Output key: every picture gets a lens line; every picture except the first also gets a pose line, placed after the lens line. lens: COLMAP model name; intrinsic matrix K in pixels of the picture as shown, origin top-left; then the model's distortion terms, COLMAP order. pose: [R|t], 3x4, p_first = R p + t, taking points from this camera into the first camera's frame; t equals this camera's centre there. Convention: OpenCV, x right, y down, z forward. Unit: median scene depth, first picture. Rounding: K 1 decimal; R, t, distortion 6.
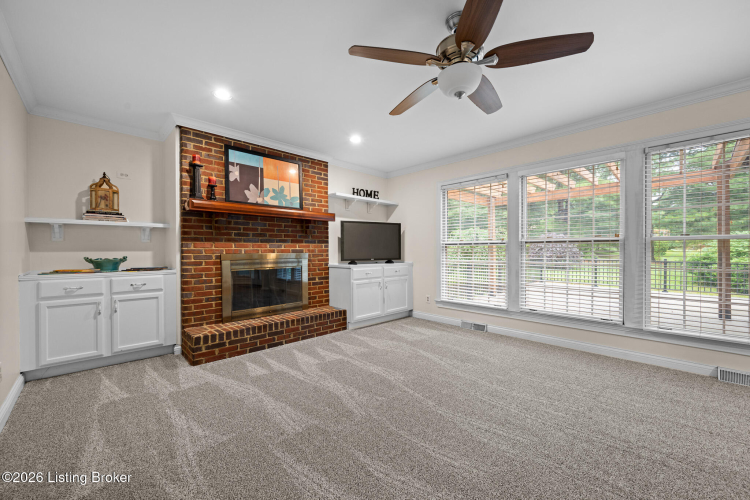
lens RADIAL K [[297.0, 0, 371.5], [0, 297.0, 250.8], [0, 0, 1]] dist [-0.003386, -0.000190]
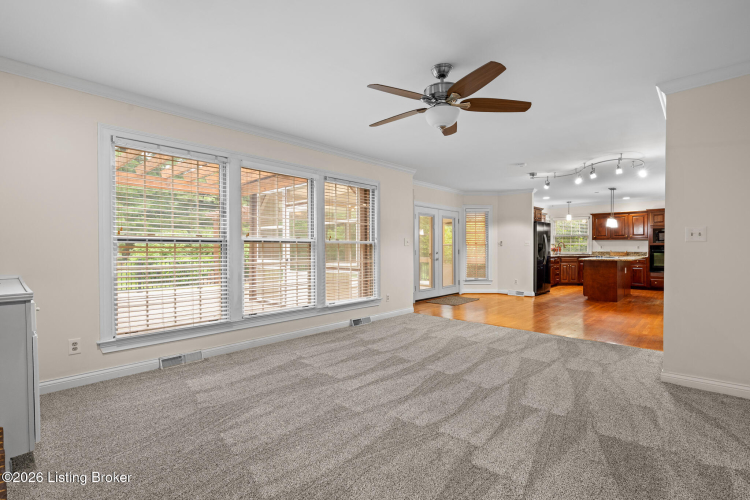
lens RADIAL K [[358.6, 0, 376.5], [0, 358.6, 252.3], [0, 0, 1]] dist [-0.000528, -0.000483]
pose [[-0.057723, -0.000030, 0.998333, -0.588590], [0.006397, 0.999979, 0.000400, 0.006536], [-0.998312, 0.006409, -0.057721, 0.660337]]
